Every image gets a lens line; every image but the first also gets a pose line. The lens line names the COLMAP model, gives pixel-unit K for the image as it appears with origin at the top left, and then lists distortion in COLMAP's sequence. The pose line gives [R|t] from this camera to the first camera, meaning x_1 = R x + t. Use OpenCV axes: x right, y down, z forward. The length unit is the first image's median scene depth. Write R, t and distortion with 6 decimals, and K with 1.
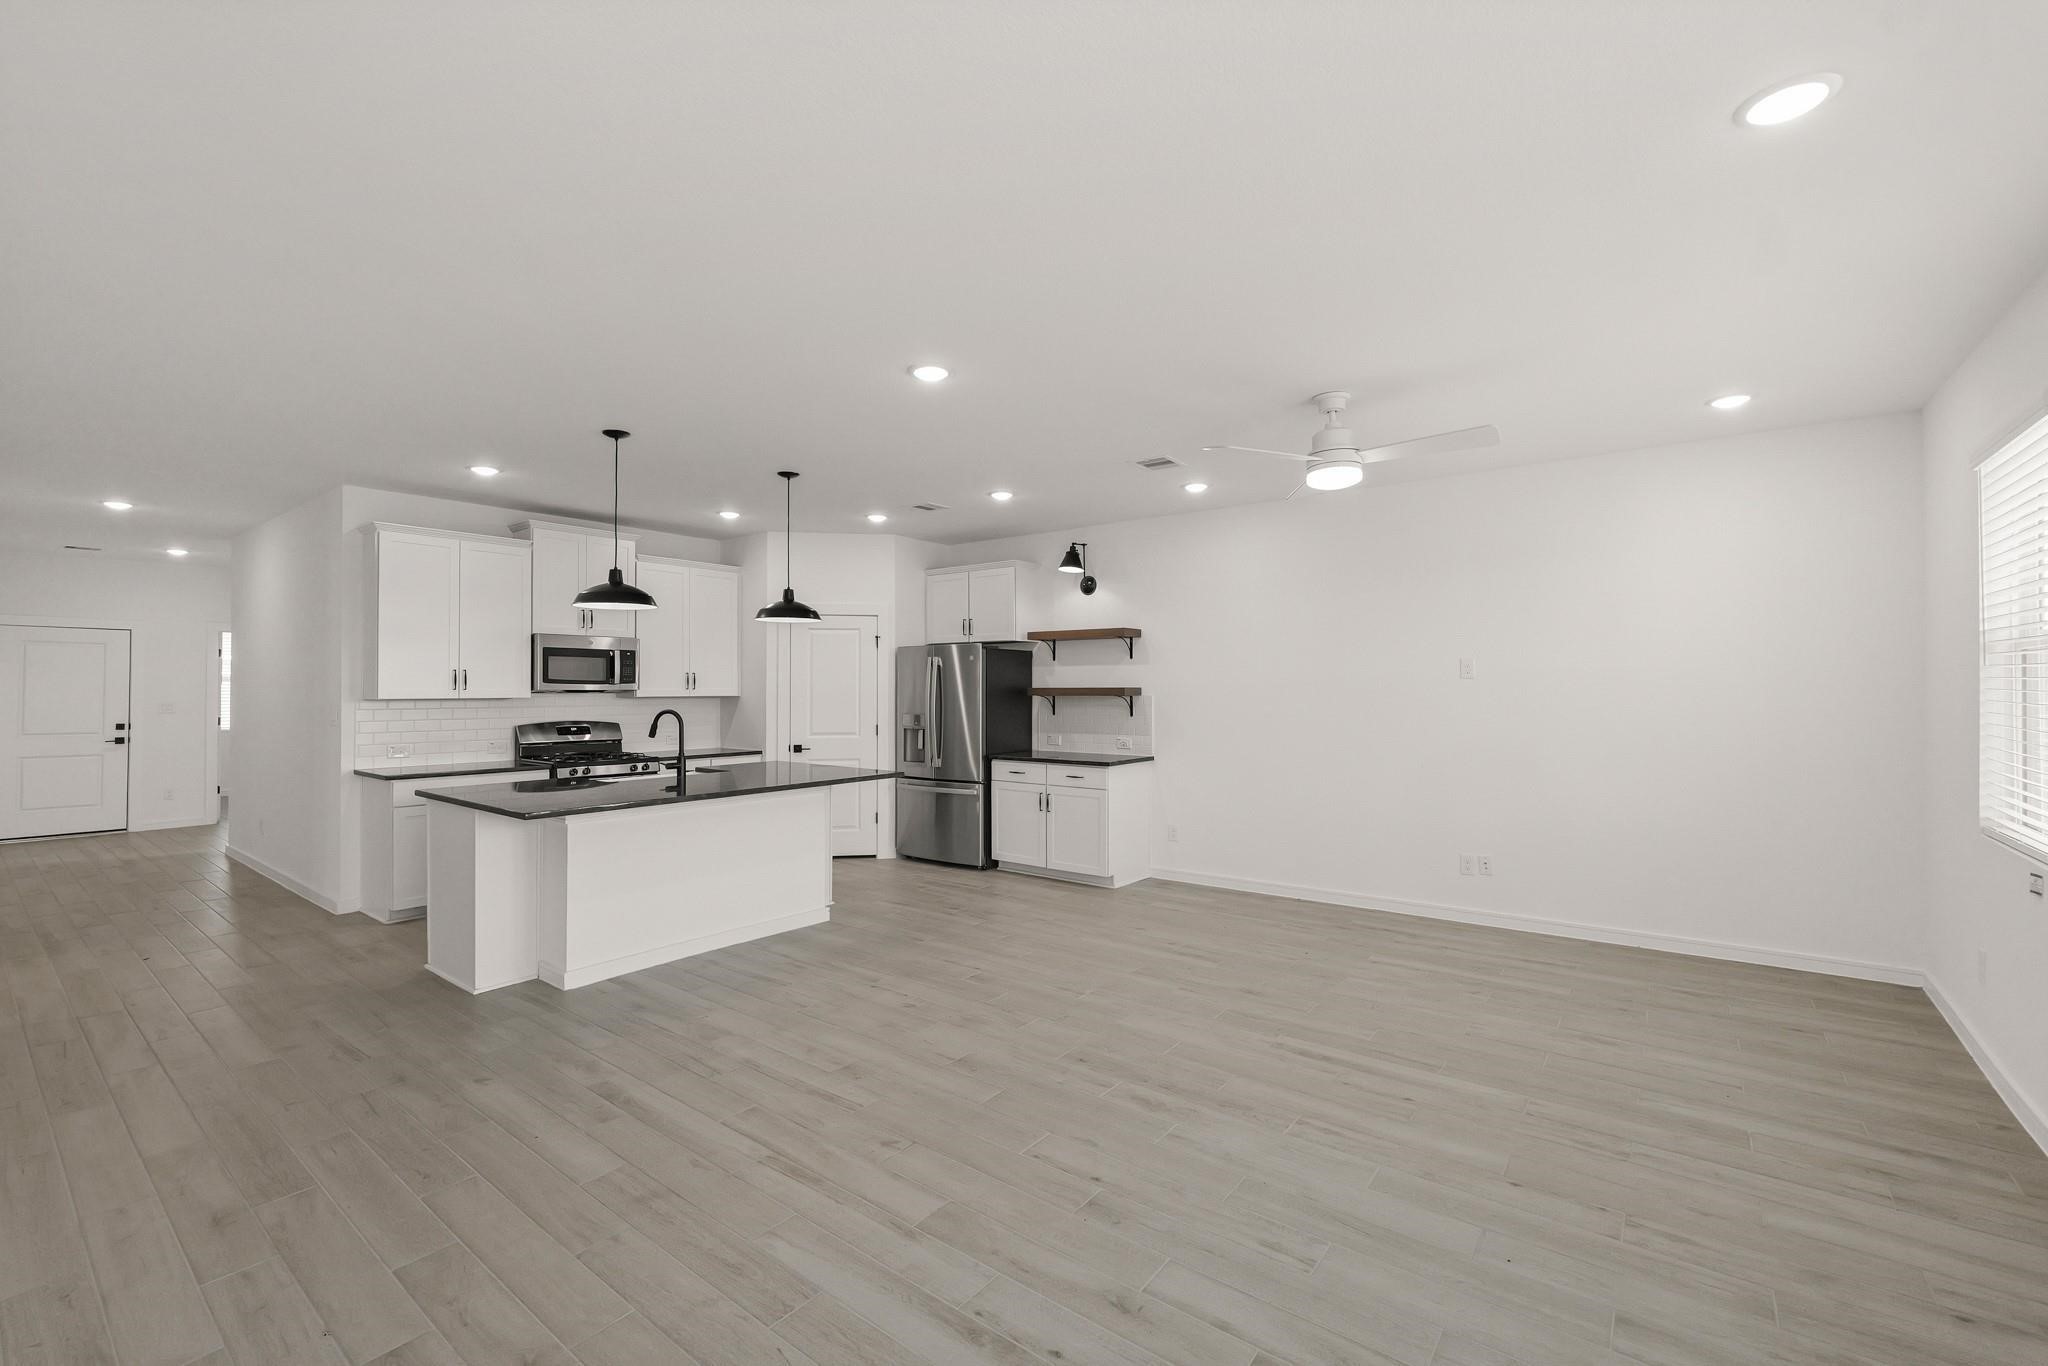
lens RADIAL K [[852.1, 0, 1061.5], [0, 852.1, 682.0], [0, 0, 1]] dist [-0.002207, -0.000131]
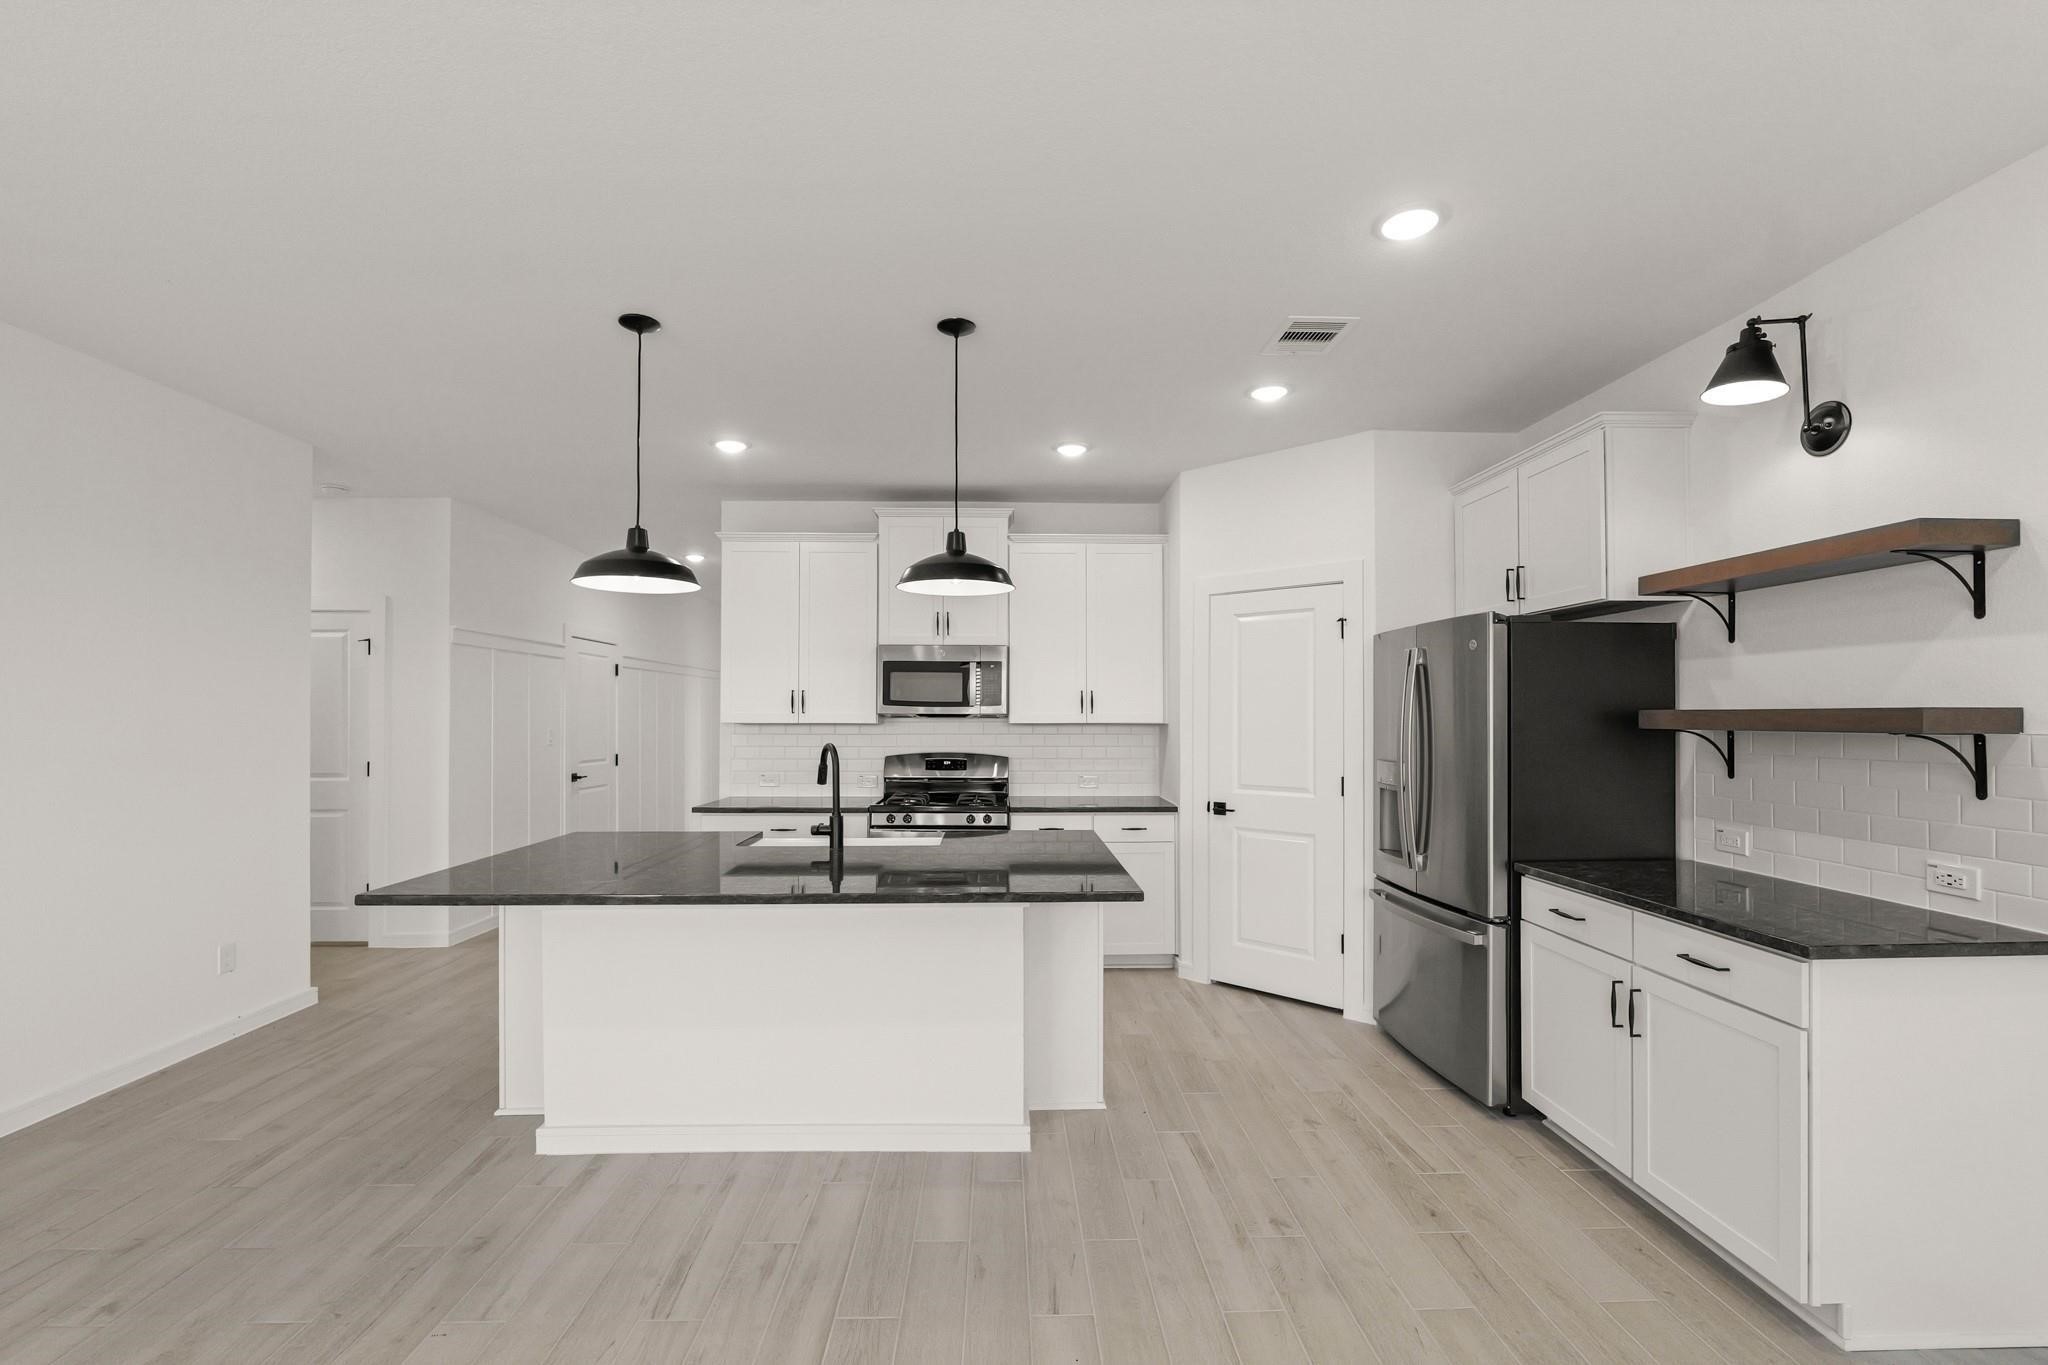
lens RADIAL K [[881.0, 0, 1020.9], [0, 881.0, 705.0], [0, 0, 1]] dist [-0.012315, -0.000059]
pose [[0.607168, -0.007500, -0.794538, 0.122550], [0.003562, 0.999971, -0.006718, 0.006285], [0.794565, 0.001249, 0.607177, 0.521536]]
